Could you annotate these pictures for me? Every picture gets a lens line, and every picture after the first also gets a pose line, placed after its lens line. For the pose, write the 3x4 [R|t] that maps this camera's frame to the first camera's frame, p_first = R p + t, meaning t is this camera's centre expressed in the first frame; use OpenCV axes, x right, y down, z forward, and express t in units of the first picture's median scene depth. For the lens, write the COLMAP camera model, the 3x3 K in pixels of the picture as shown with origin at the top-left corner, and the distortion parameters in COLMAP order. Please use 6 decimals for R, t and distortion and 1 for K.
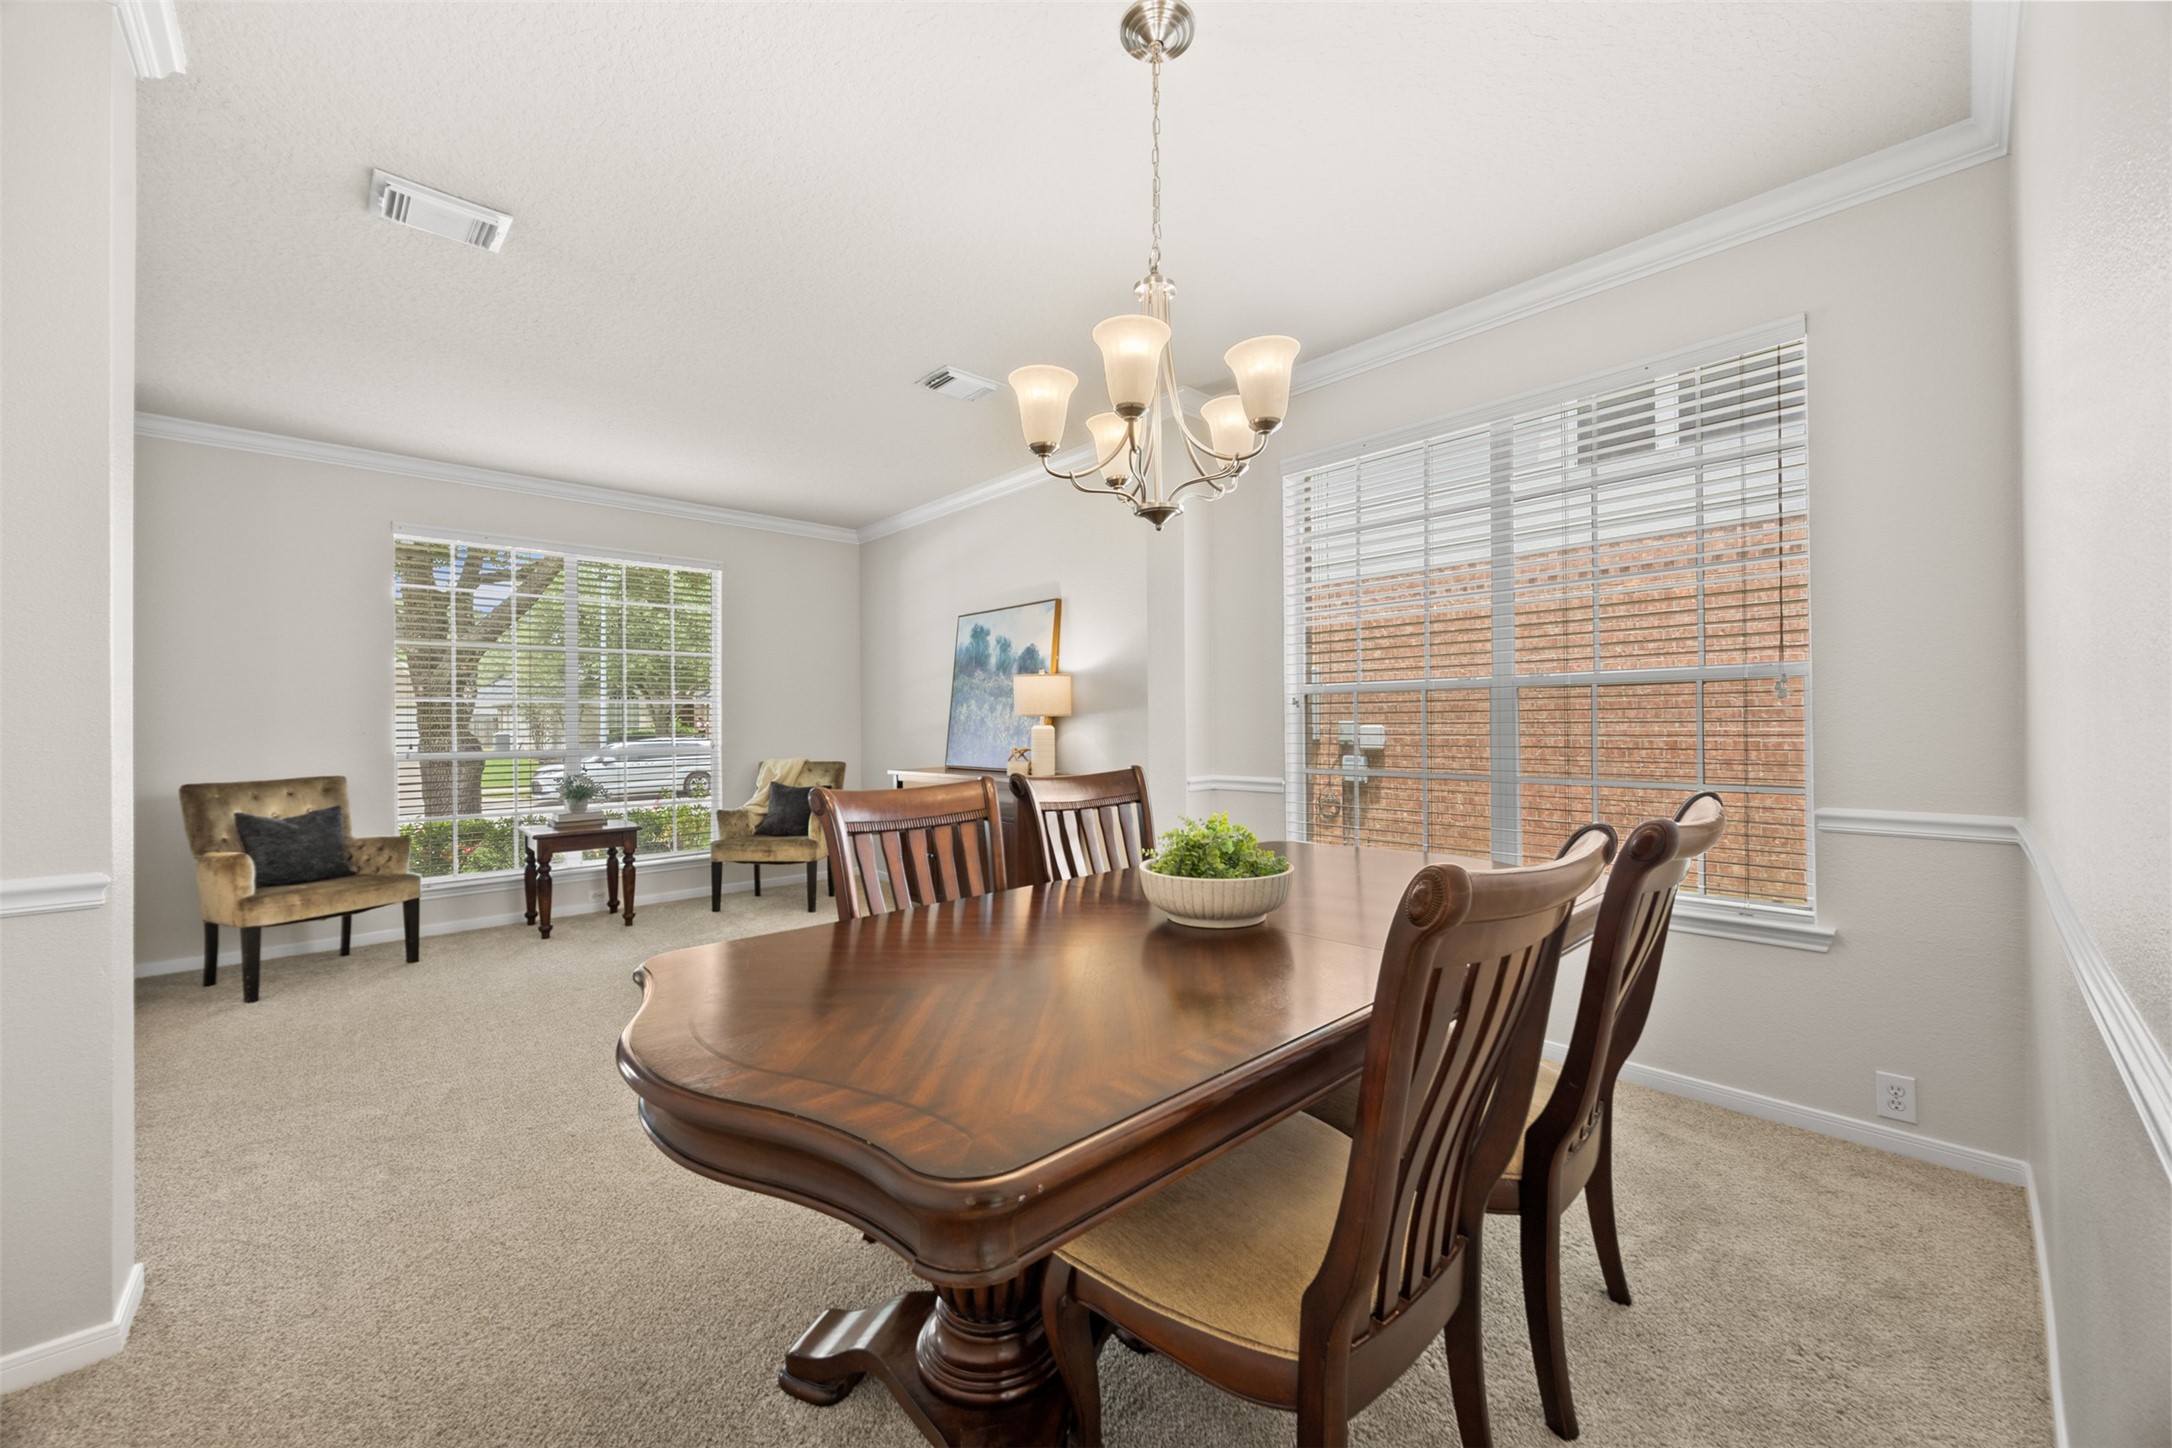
lens RADIAL K [[833.4, 0, 1089.3], [0, 833.4, 722.1], [0, 0, 1]] dist [-0.004638, 0.001091]
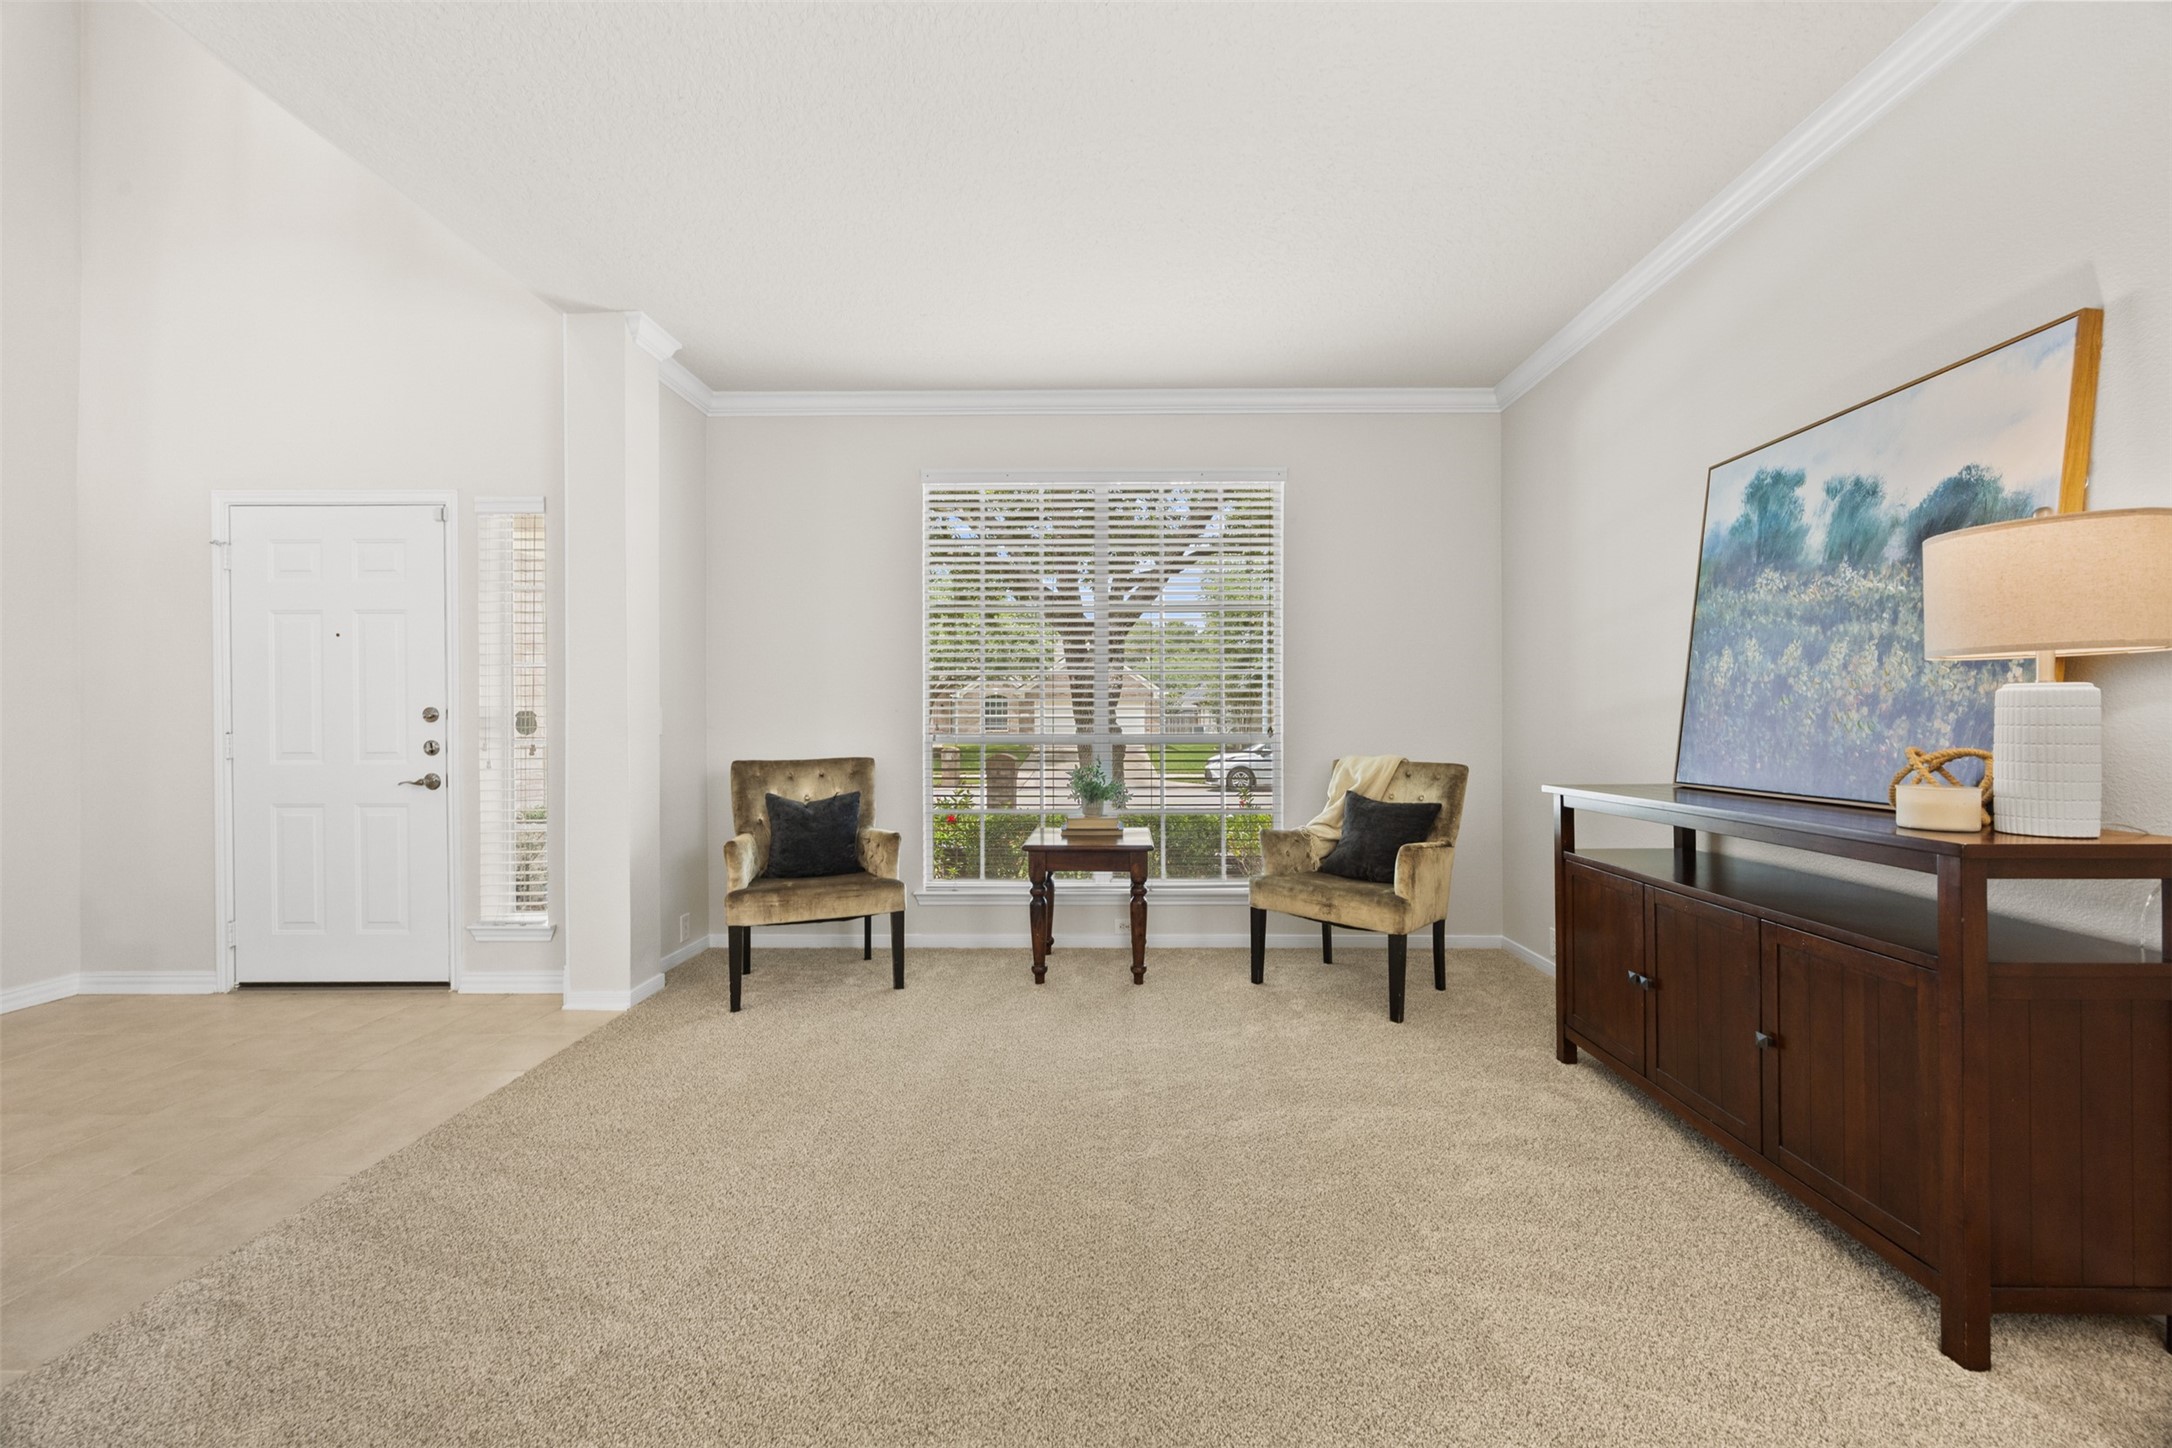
lens RADIAL K [[833.4, 0, 1095.5], [0, 833.4, 724.0], [0, 0, 1]] dist [-0.004638, 0.001091]
pose [[0.728344, 0.008833, -0.685155, -0.091505], [-0.004277, 0.999956, 0.008345, 0.017046], [0.685198, -0.003148, 0.728350, 0.442281]]
